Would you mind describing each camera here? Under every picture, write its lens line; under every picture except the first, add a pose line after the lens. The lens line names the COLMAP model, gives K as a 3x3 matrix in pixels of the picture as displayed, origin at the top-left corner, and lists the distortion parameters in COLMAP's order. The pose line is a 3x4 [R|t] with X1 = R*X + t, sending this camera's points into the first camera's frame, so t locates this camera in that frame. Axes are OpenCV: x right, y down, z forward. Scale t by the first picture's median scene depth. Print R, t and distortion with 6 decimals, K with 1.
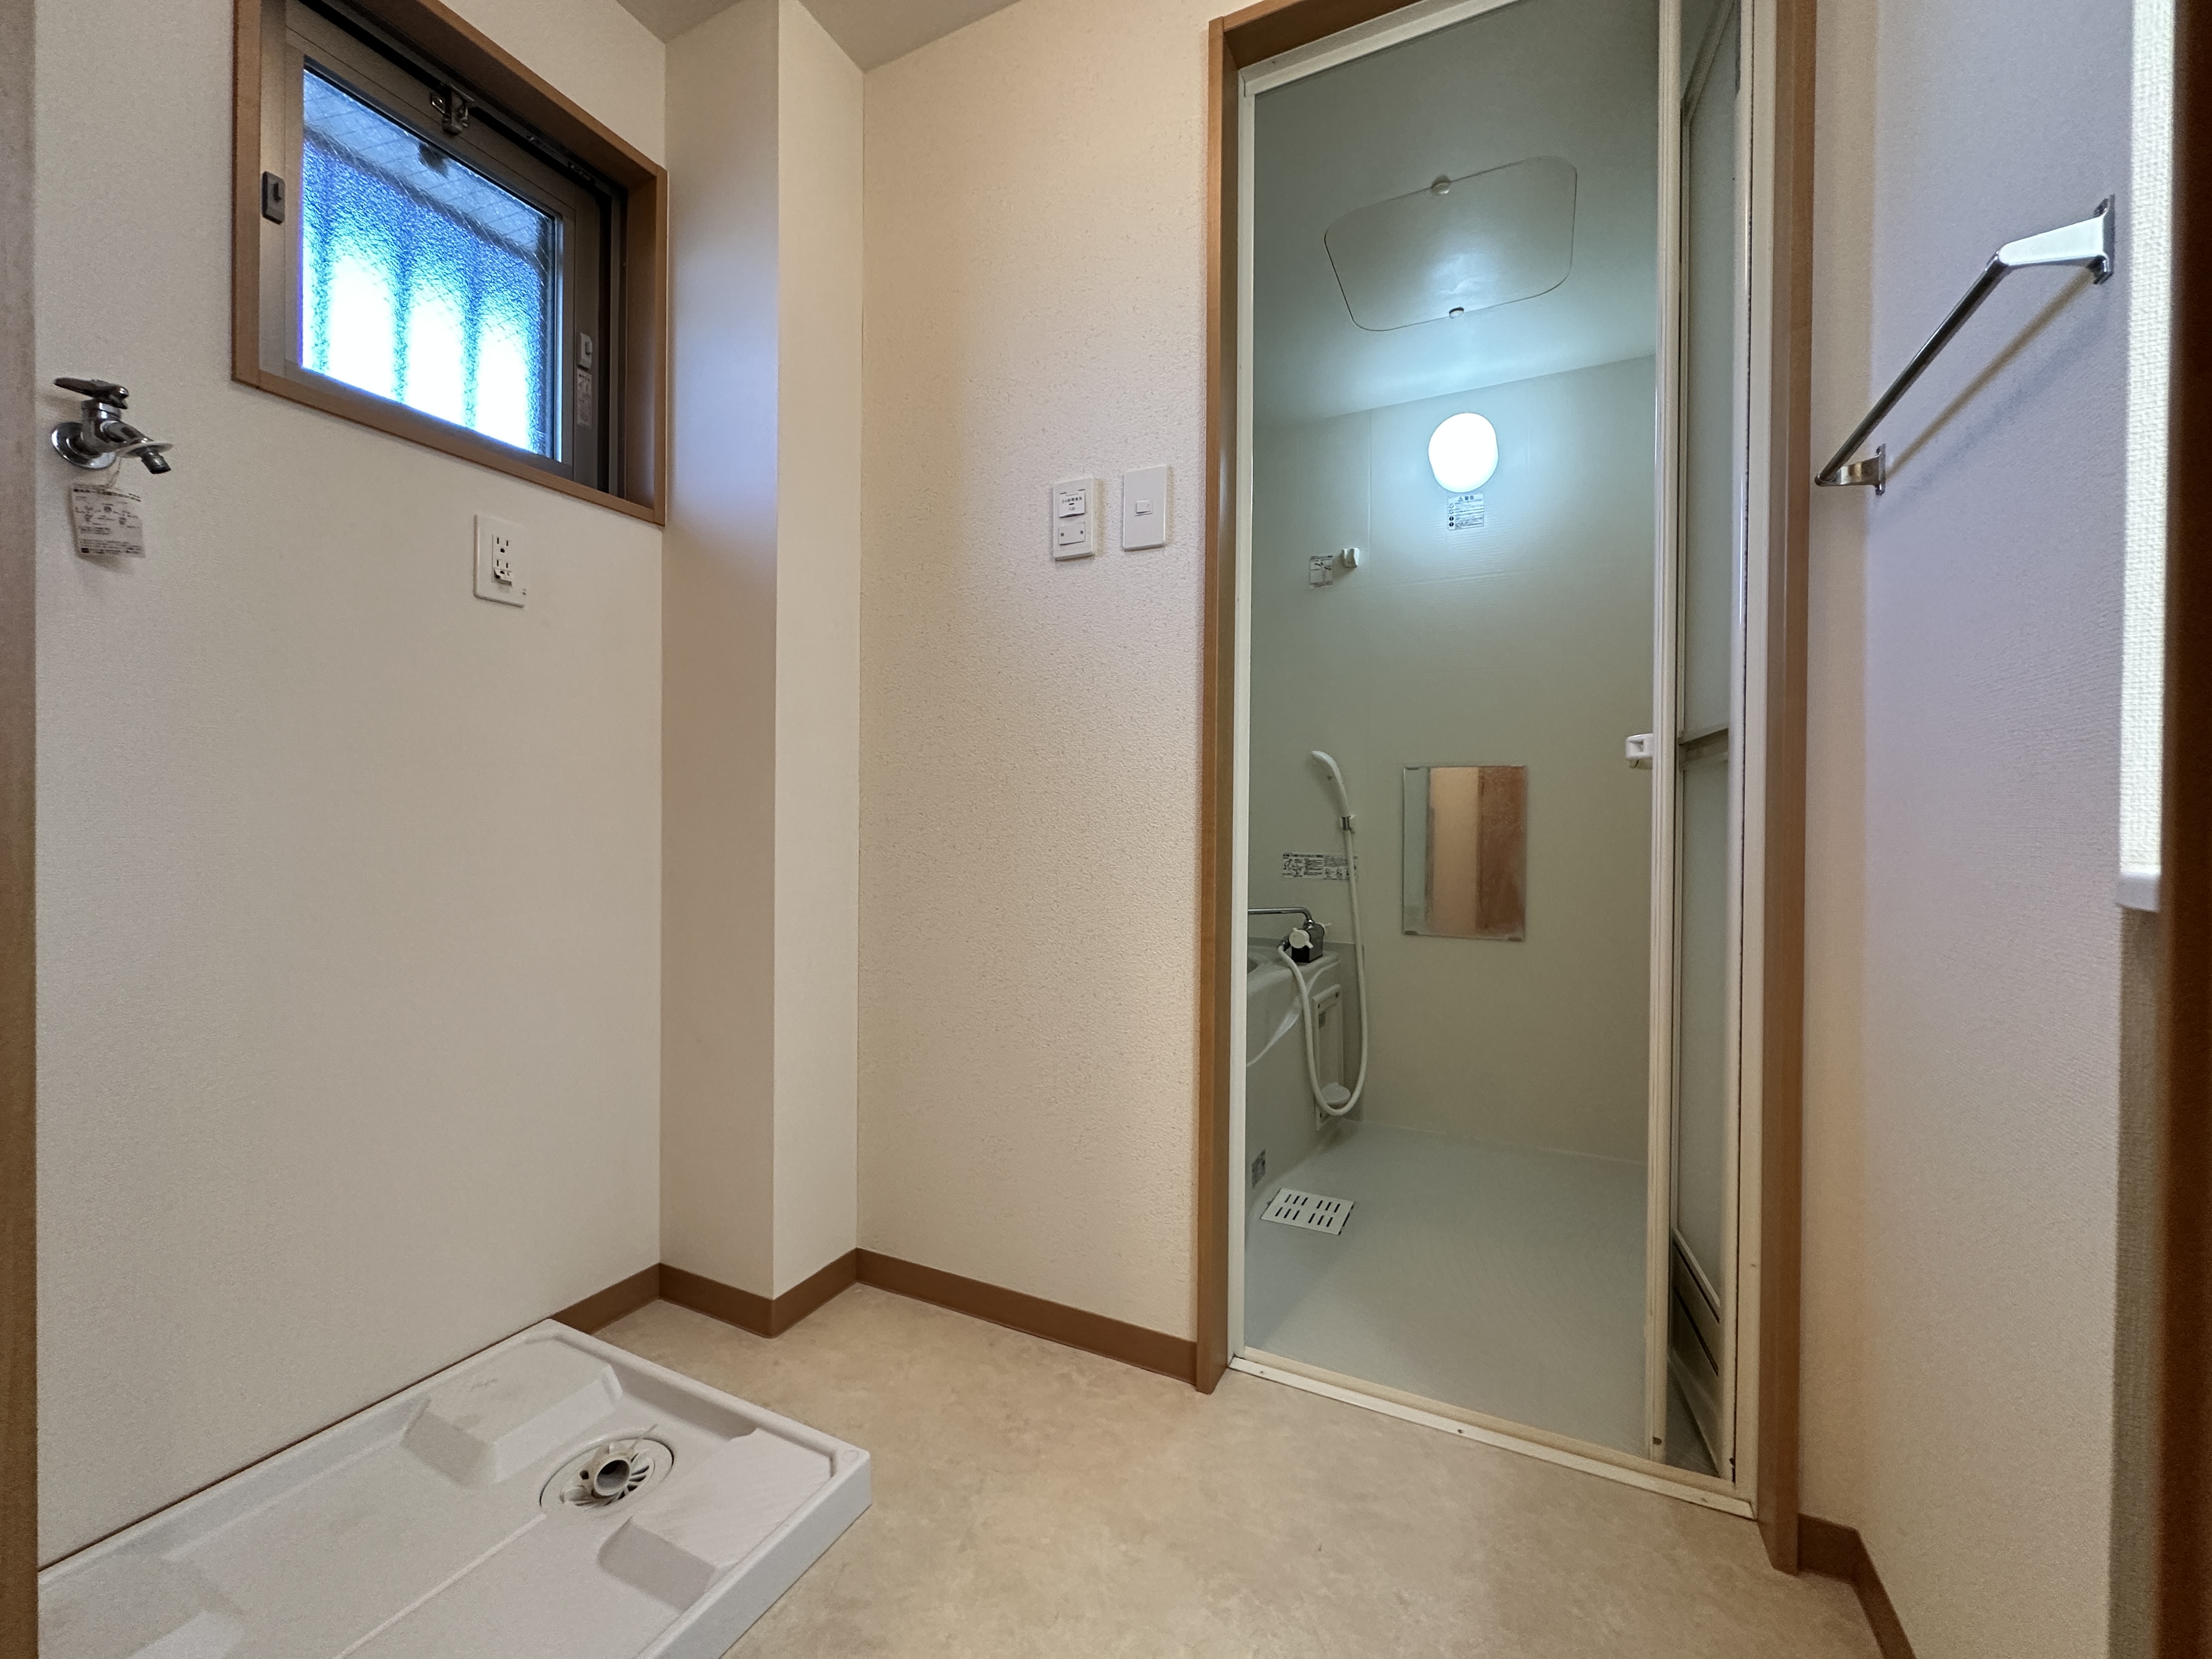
lens RADIAL K [[883.6, 0, 1111.3], [0, 883.6, 829.6], [0, 0, 1]] dist [-0.001342, 0.000148]
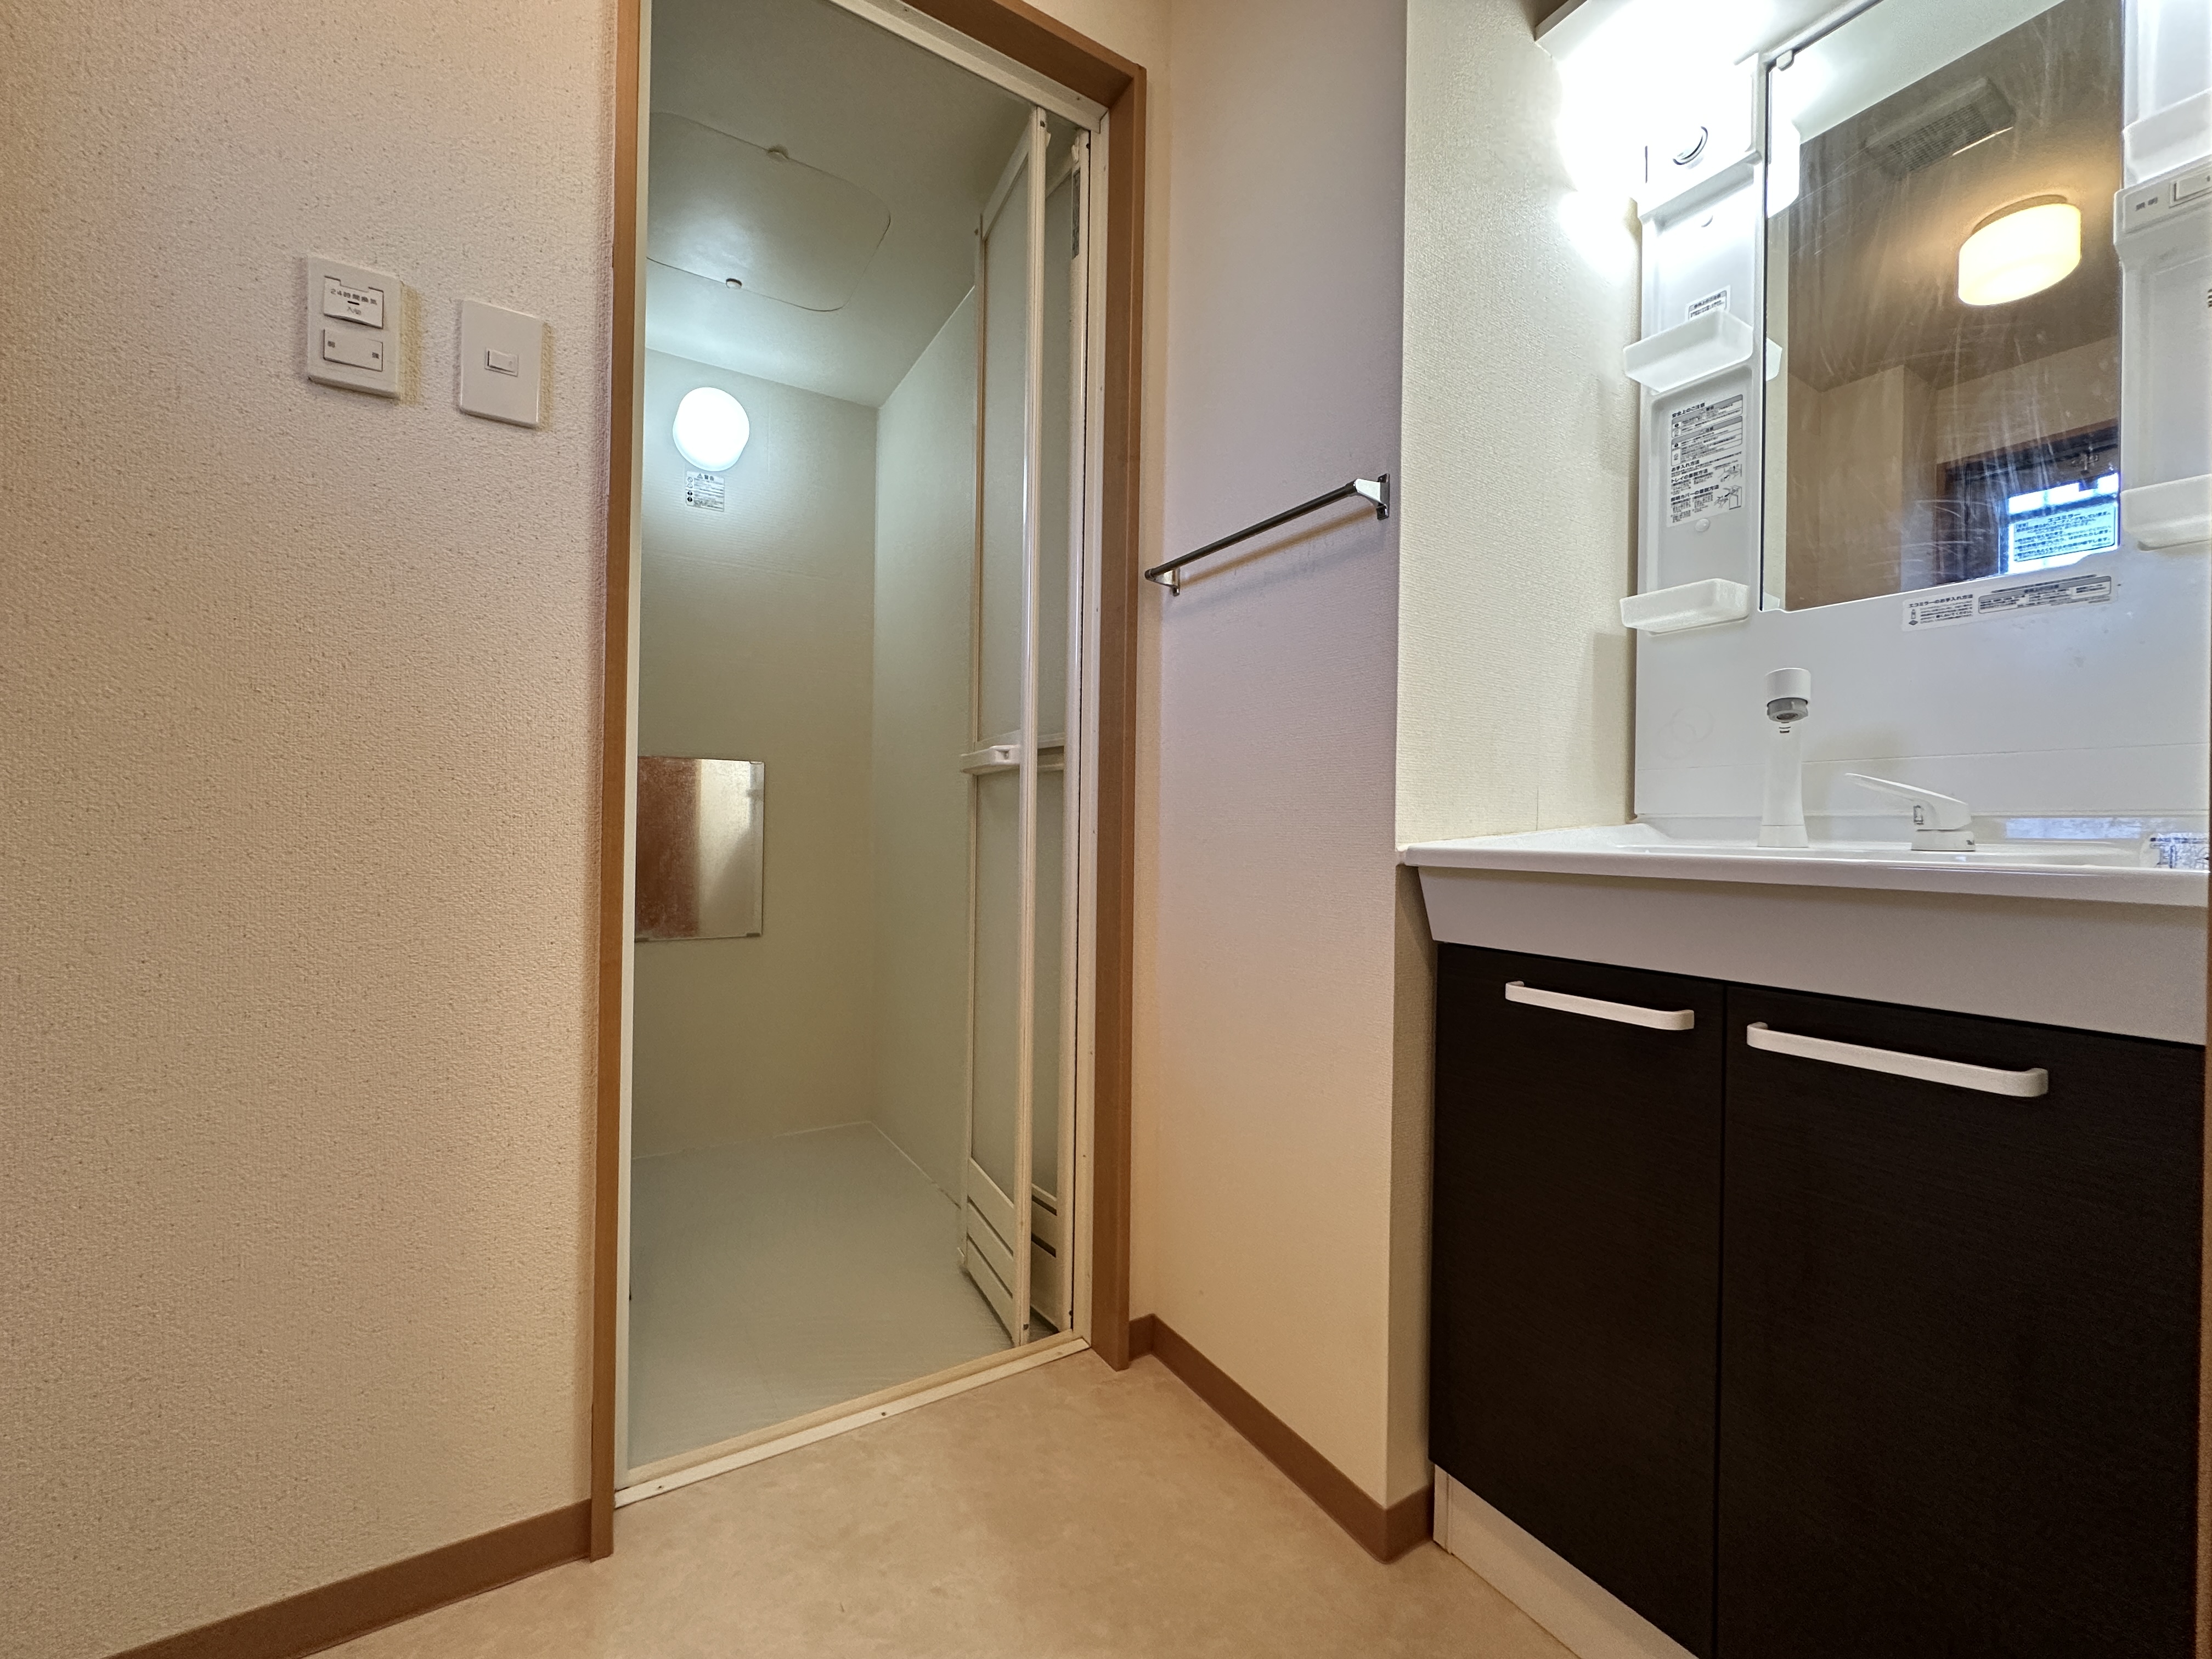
lens RADIAL K [[883.6, 0, 1112.0], [0, 883.6, 828.8], [0, 0, 1]] dist [-0.001342, 0.000148]
pose [[0.536172, 0.001682, 0.844107, -0.295988], [-0.002911, 0.999996, -0.000143, 0.005124], [-0.844104, -0.002381, 0.536175, 0.212780]]
